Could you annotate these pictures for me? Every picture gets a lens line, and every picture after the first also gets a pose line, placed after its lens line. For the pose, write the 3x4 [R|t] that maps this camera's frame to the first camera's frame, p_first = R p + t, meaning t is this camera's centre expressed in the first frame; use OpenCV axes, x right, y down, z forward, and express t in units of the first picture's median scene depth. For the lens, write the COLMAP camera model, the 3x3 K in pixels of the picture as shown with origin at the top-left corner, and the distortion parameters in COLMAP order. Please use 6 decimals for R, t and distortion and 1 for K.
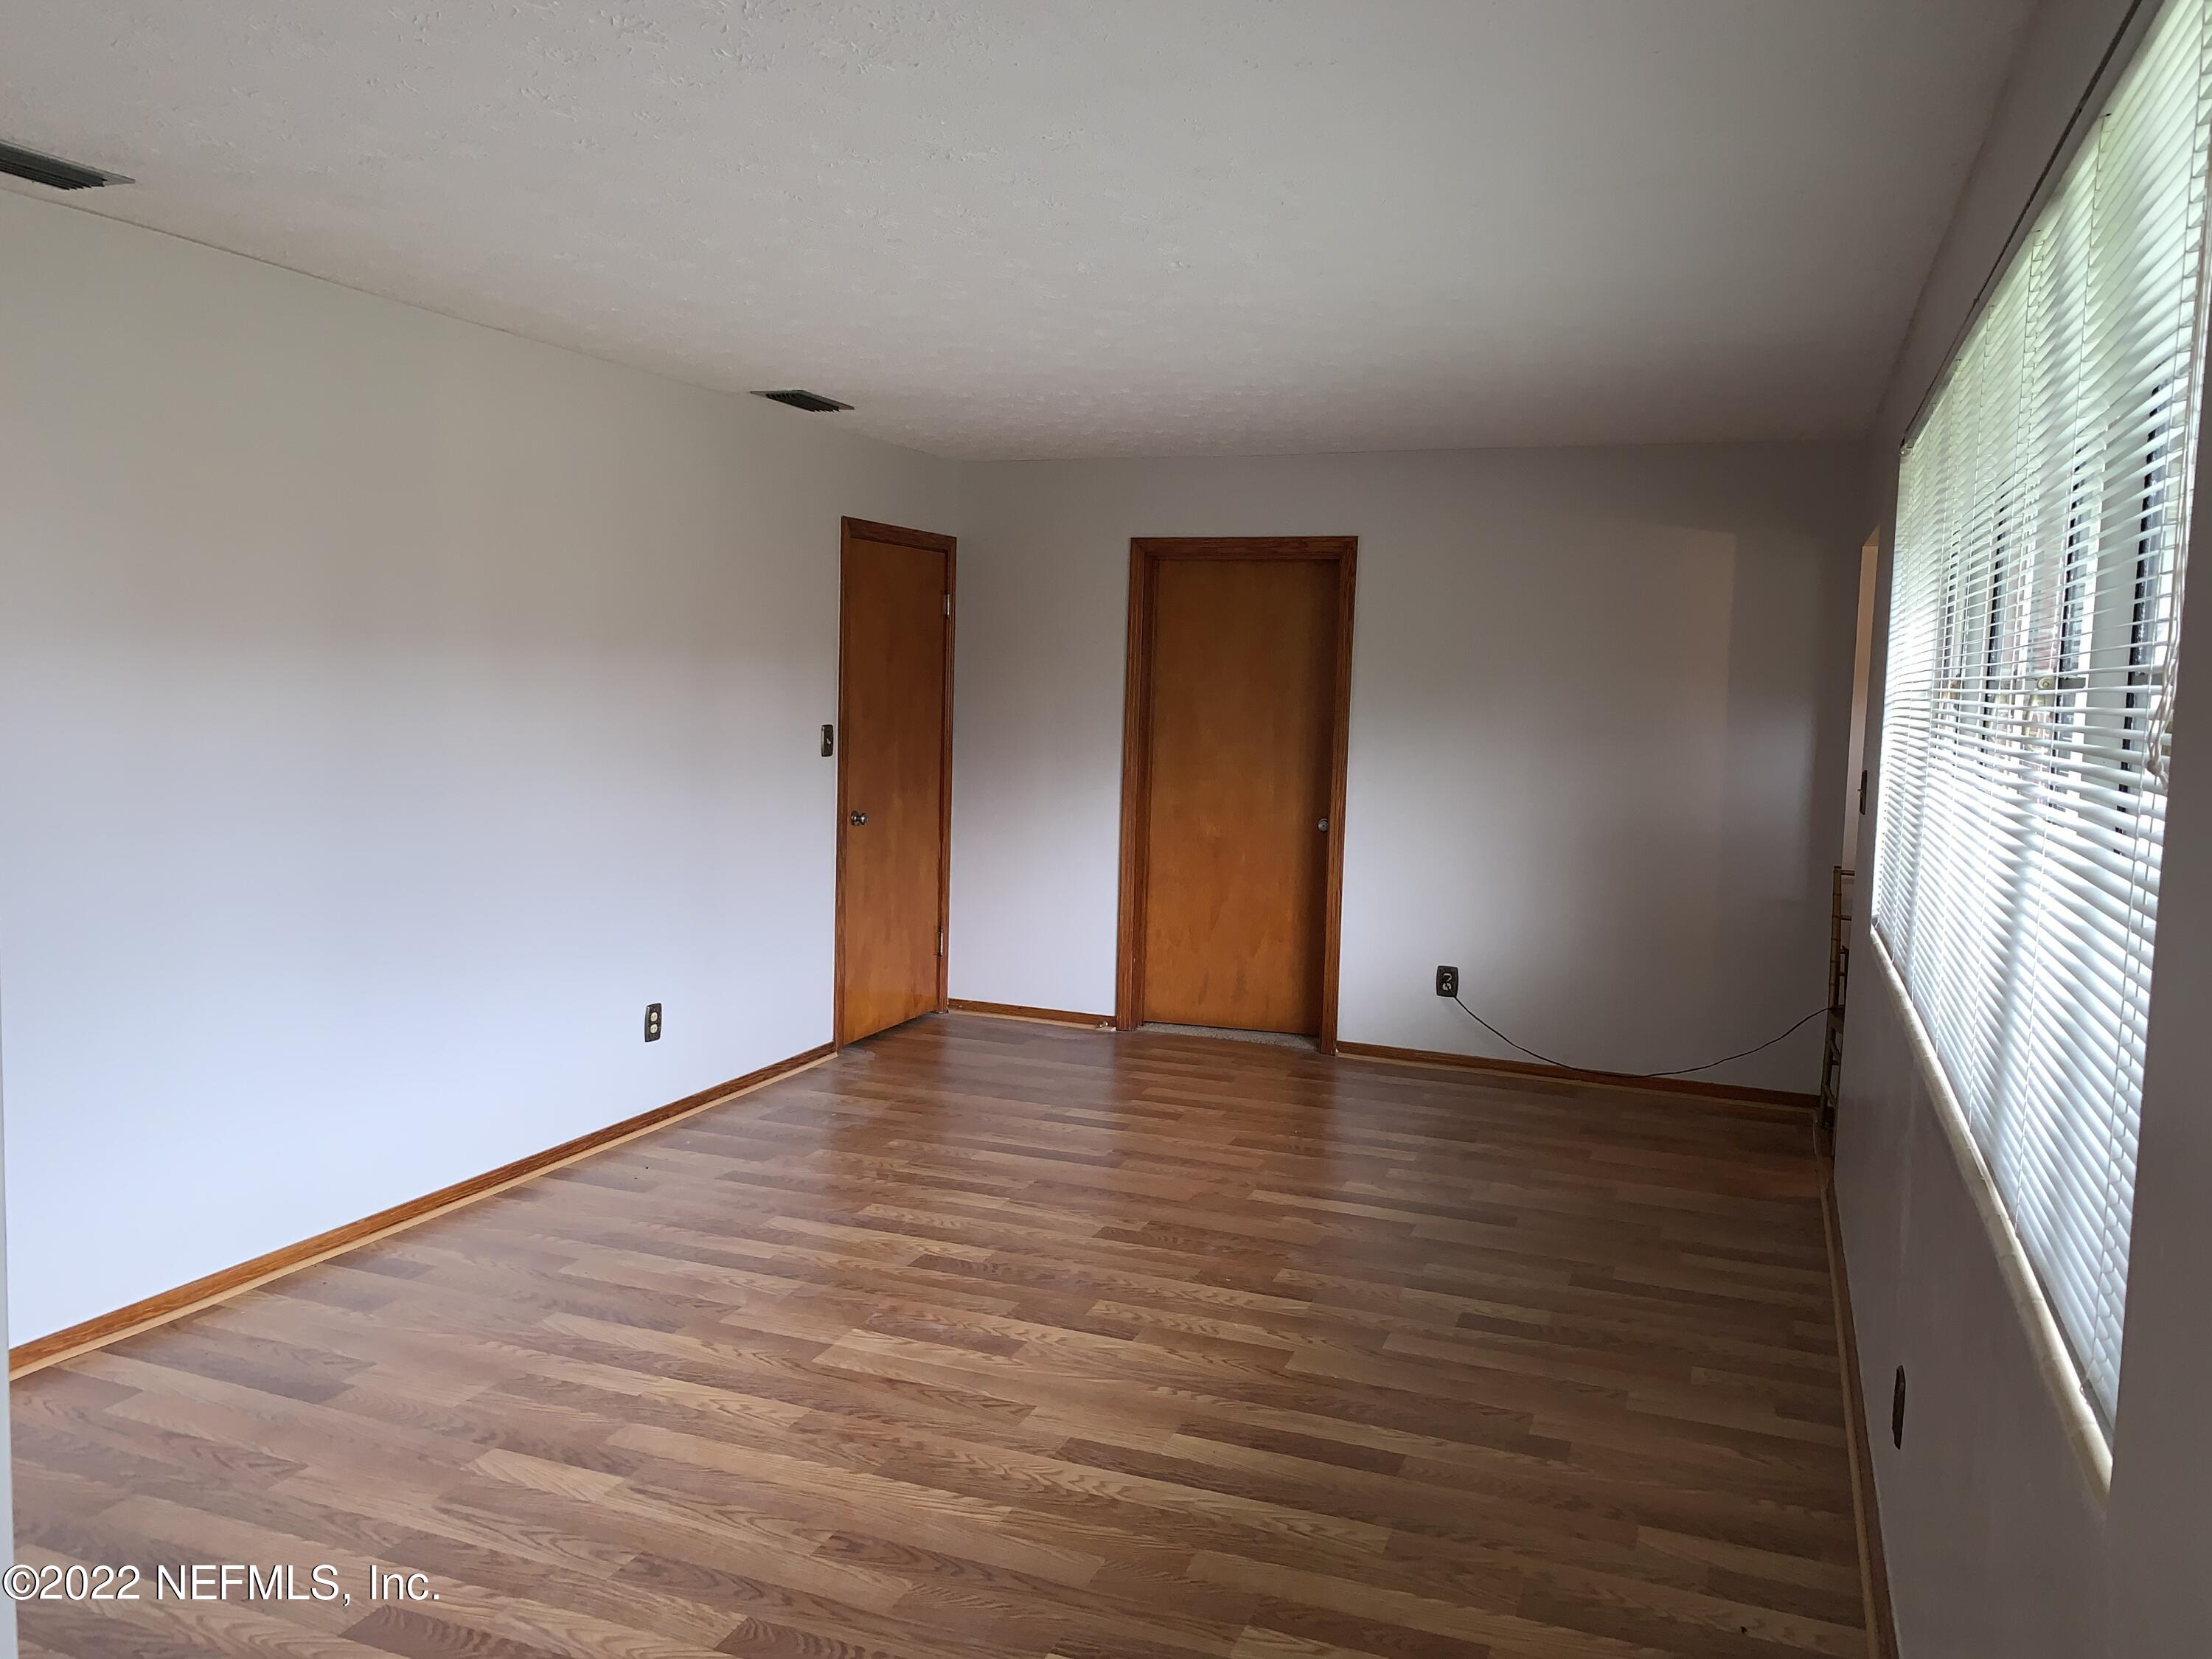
lens RADIAL K [[1710.9, 0, 1100.7], [0, 1710.9, 823.8], [0, 0, 1]] dist [0.036111, -0.026532]
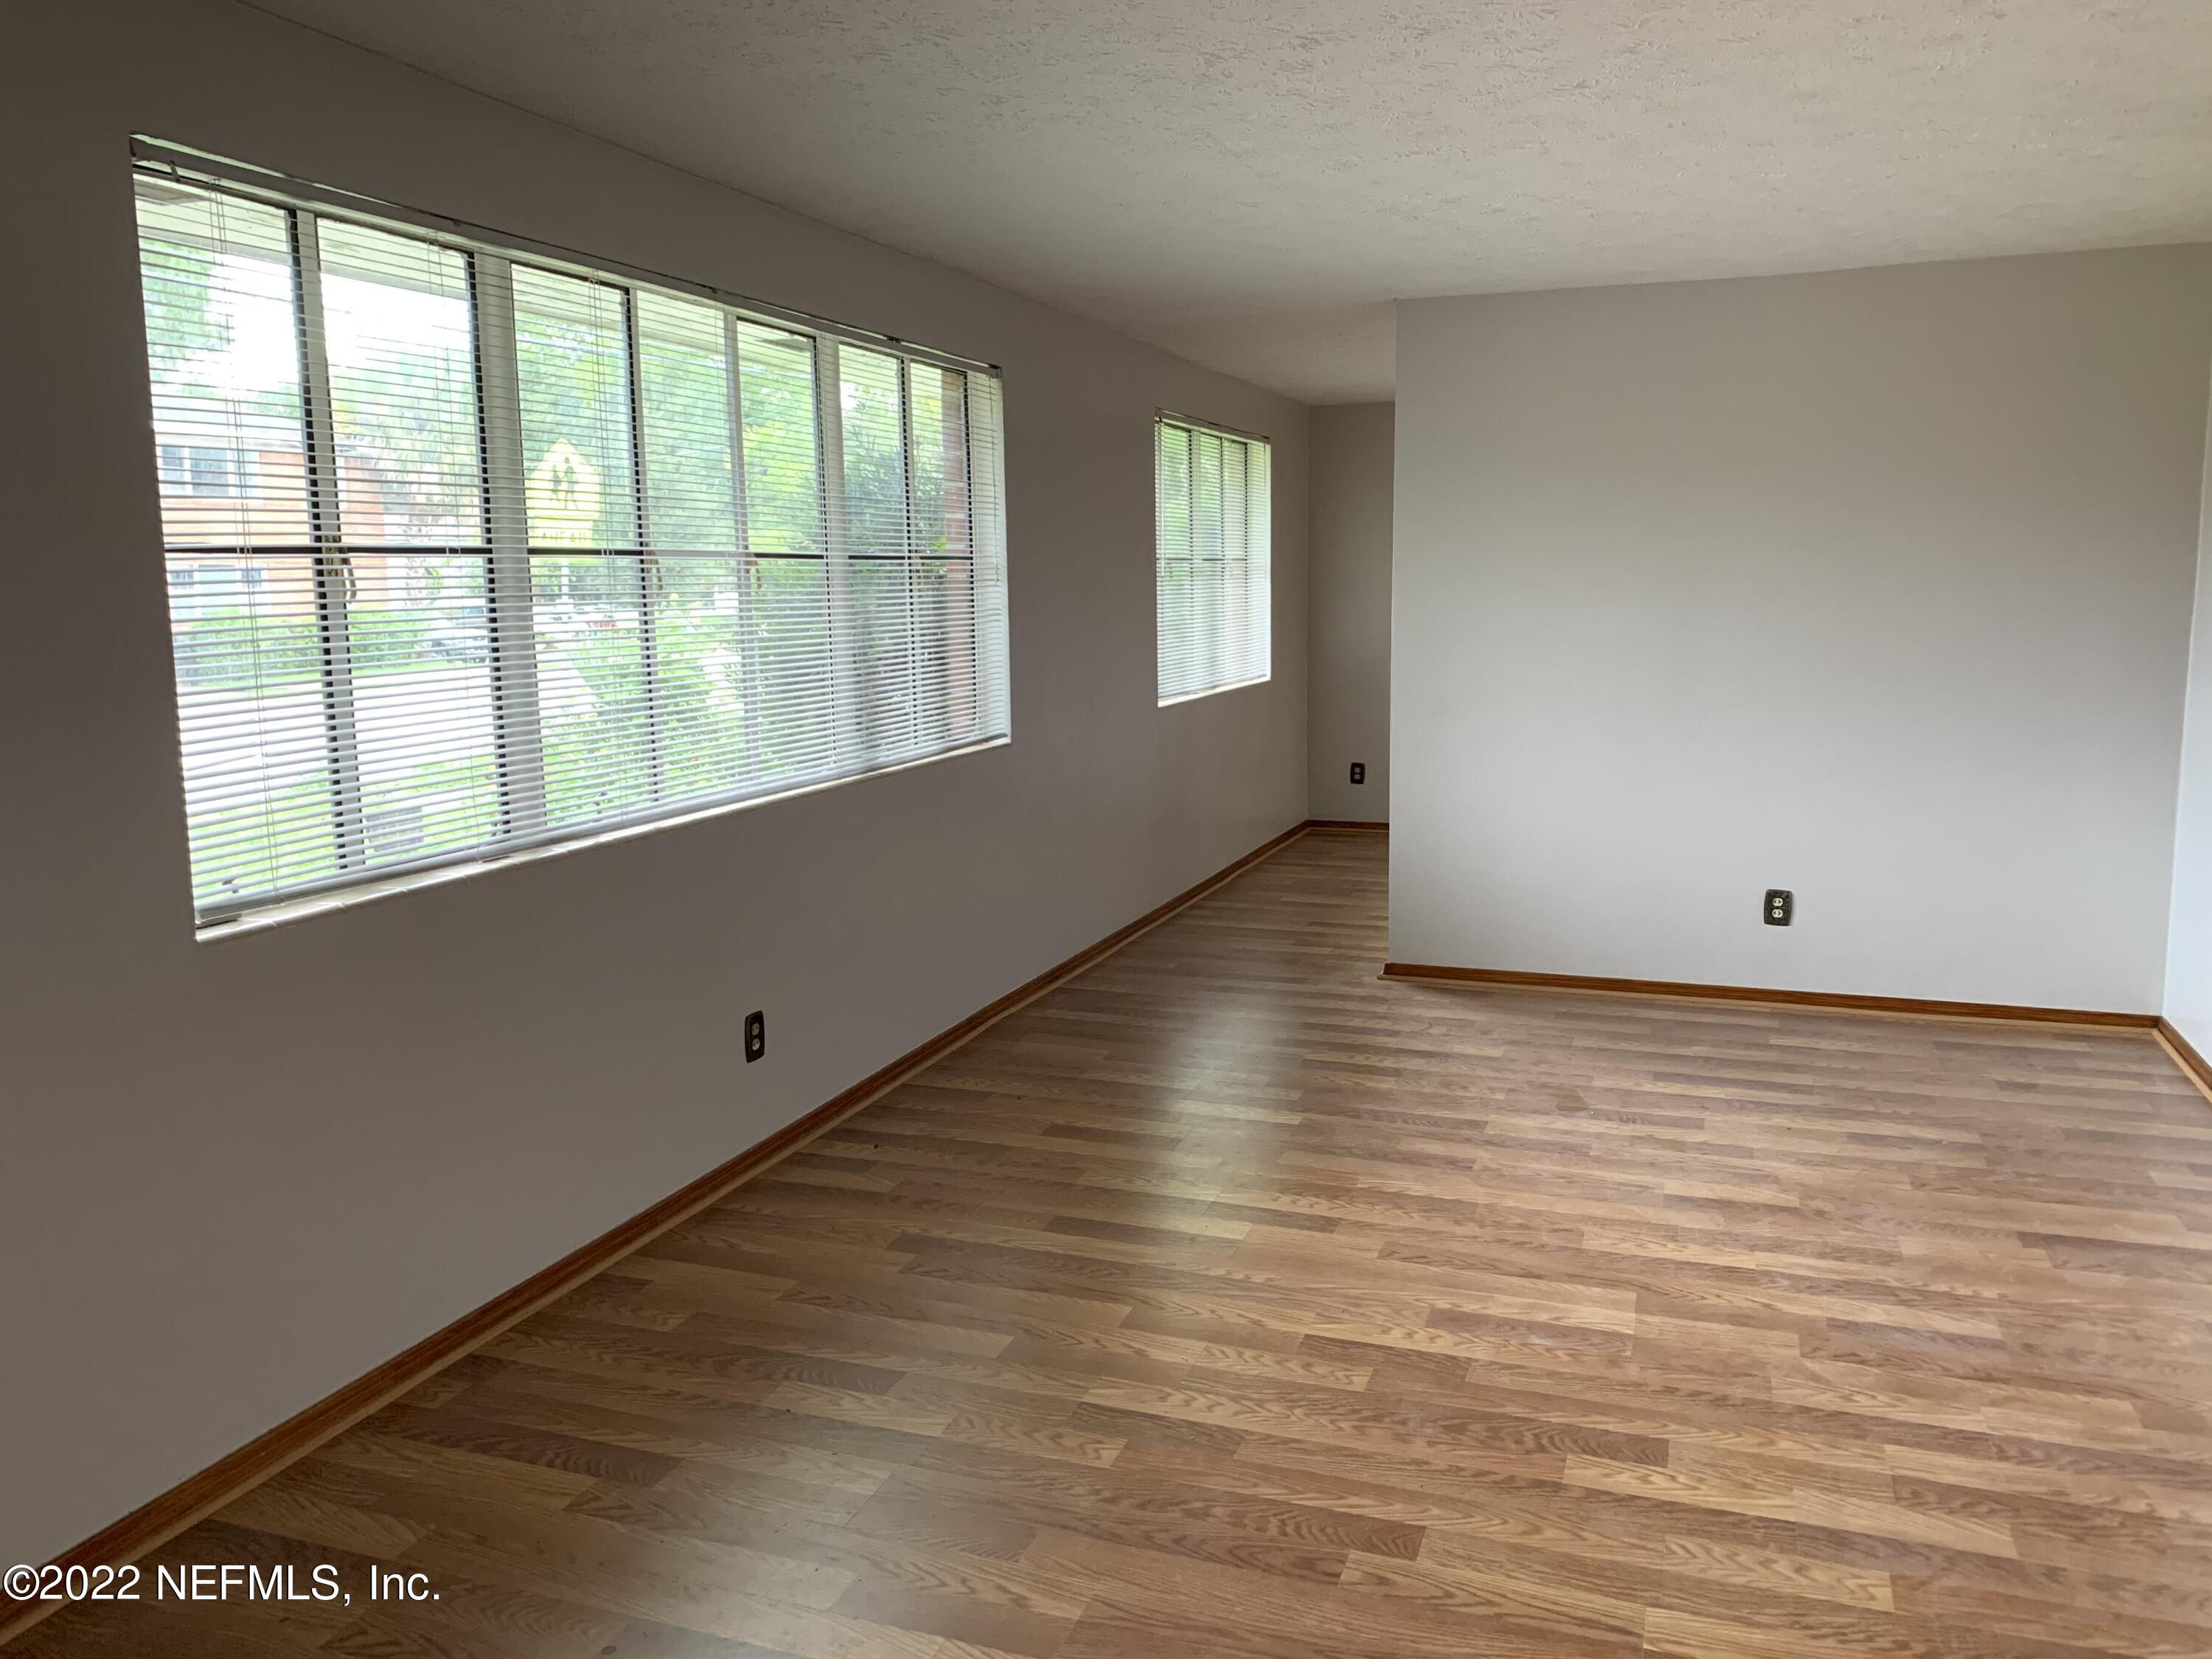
lens RADIAL K [[1710.9, 0, 1118.0], [0, 1710.9, 833.5], [0, 0, 1]] dist [0.036111, -0.026532]
pose [[-0.999507, -0.013431, -0.028394, 0.144288], [-0.019797, 0.971185, 0.237504, -0.149151], [0.024386, 0.237949, -0.970971, 1.831626]]
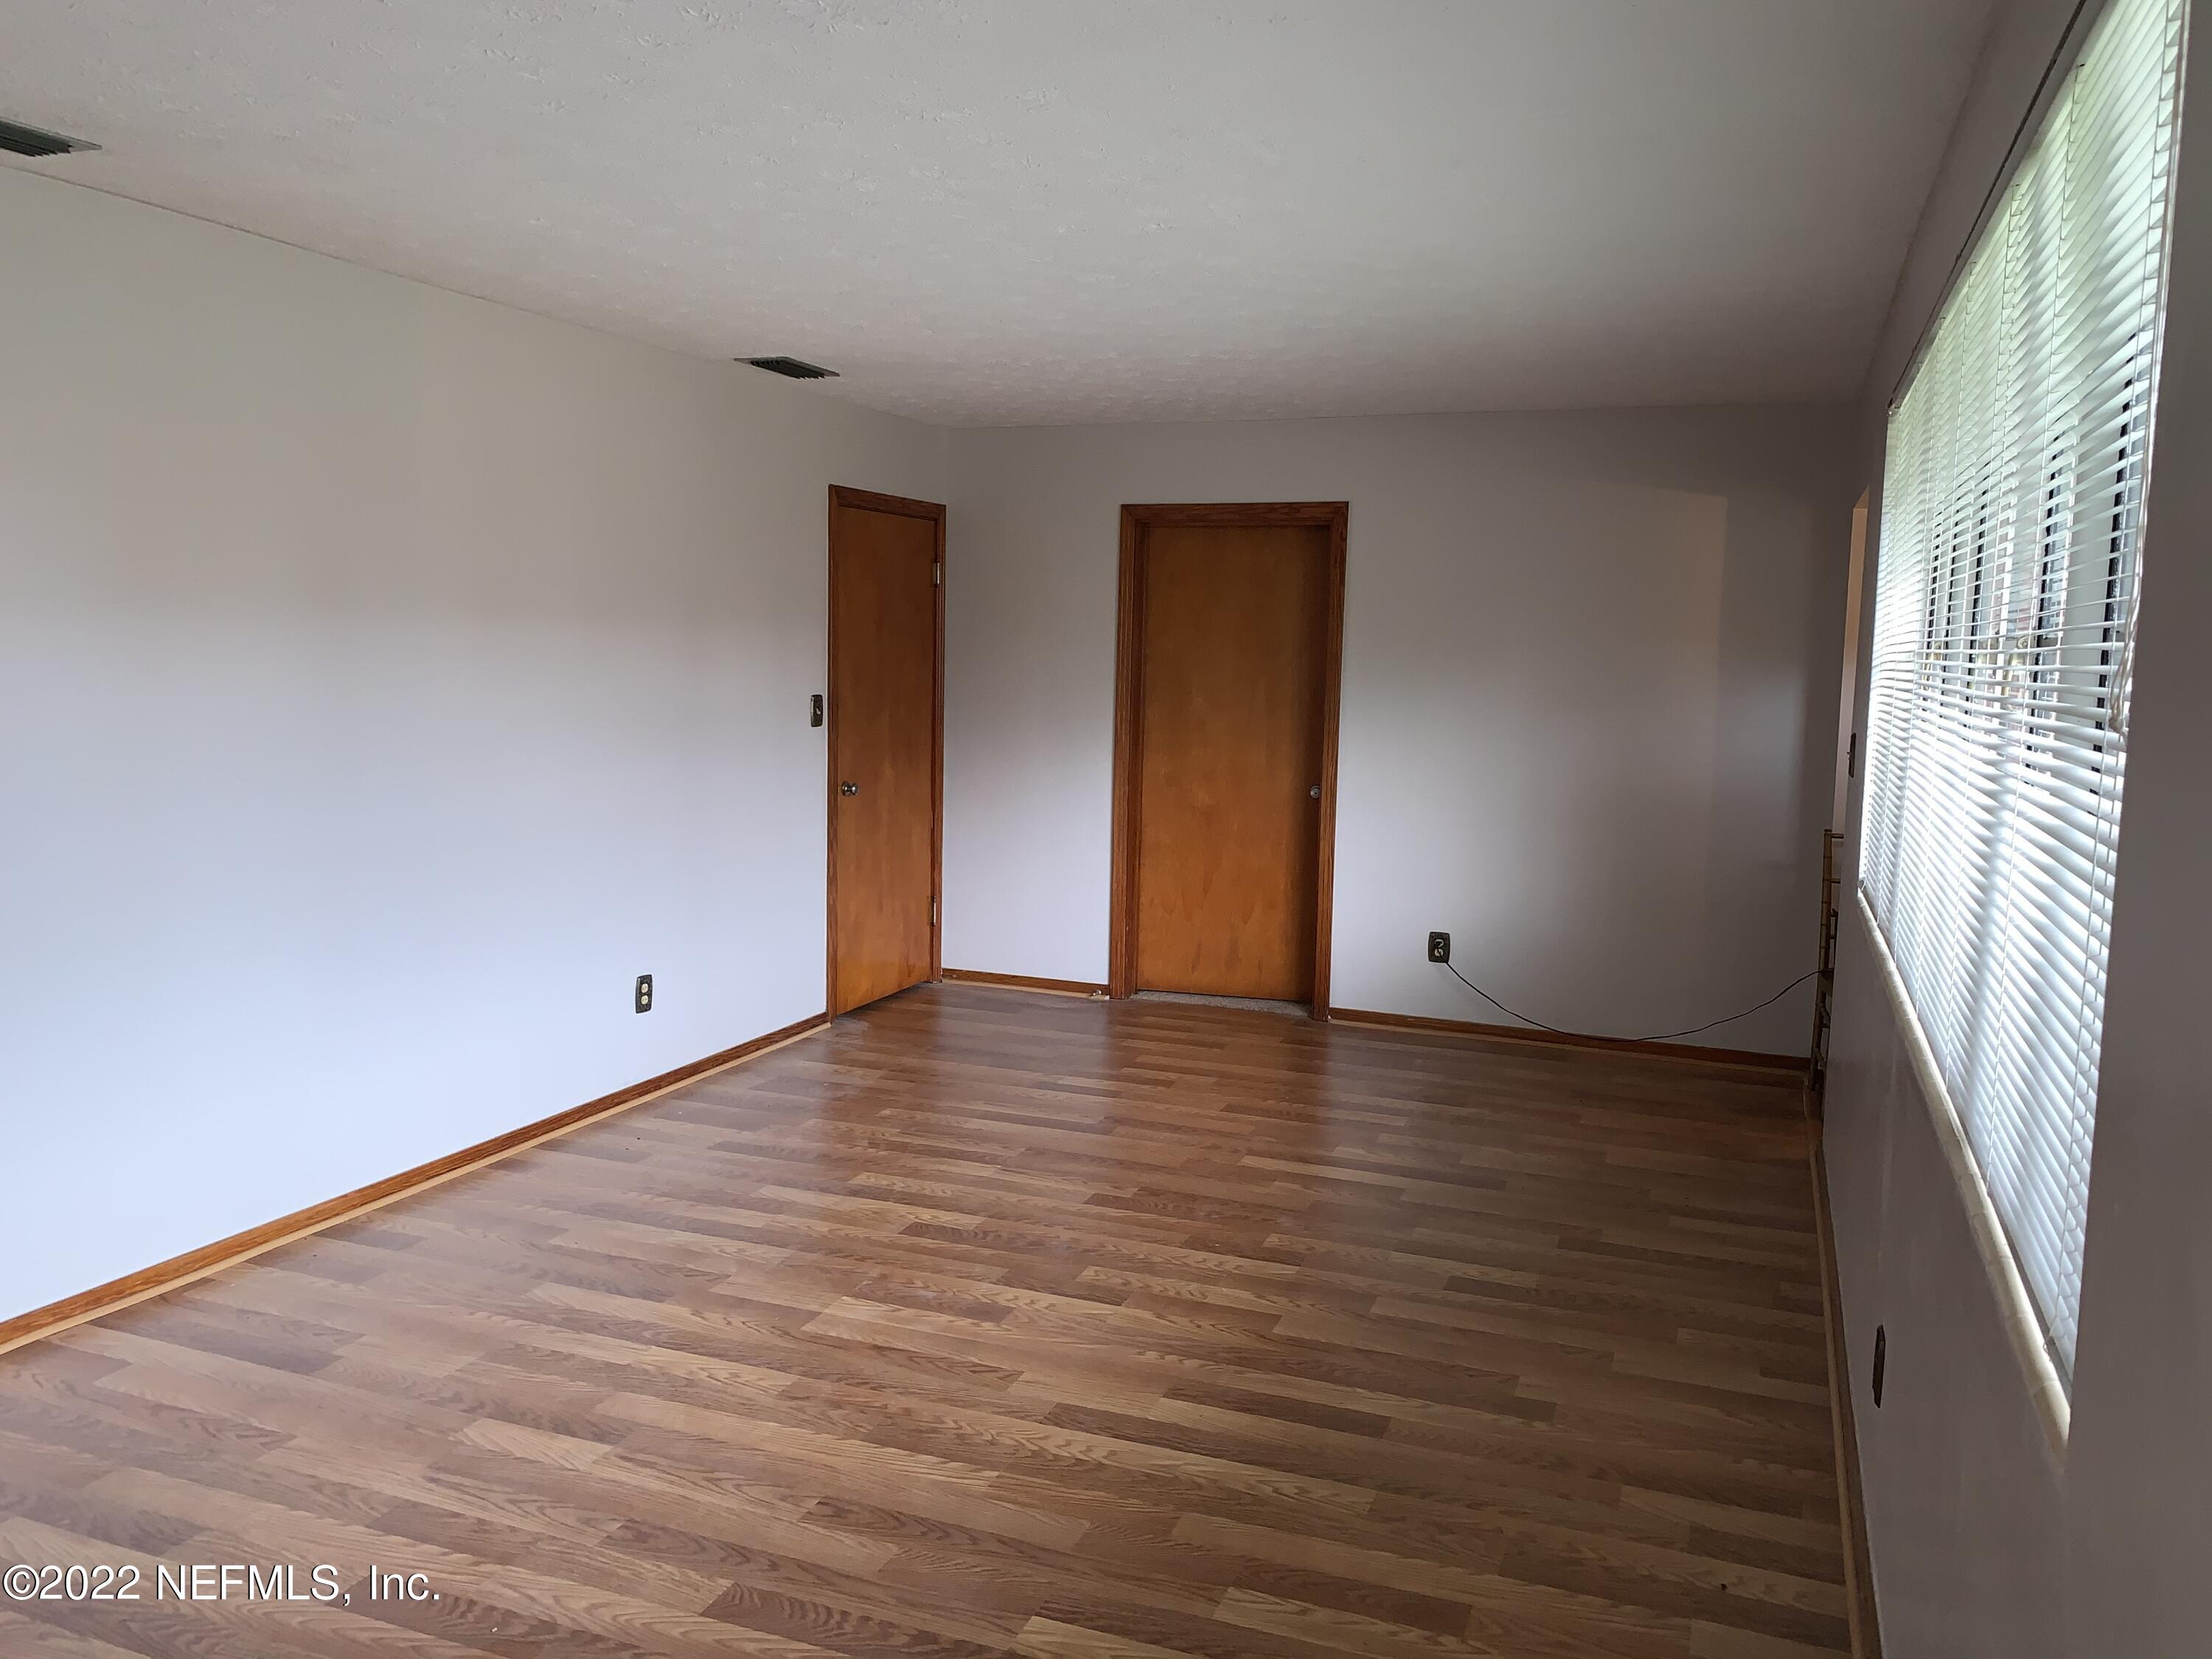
lens RADIAL K [[1710.9, 0, 1105.4], [0, 1710.9, 823.9], [0, 0, 1]] dist [0.036111, -0.026532]
pose [[0.999974, -0.006779, 0.002578, 0.008836], [0.006731, 0.999816, 0.017948, 0.001081], [-0.002699, -0.017930, 0.999836, 0.002218]]
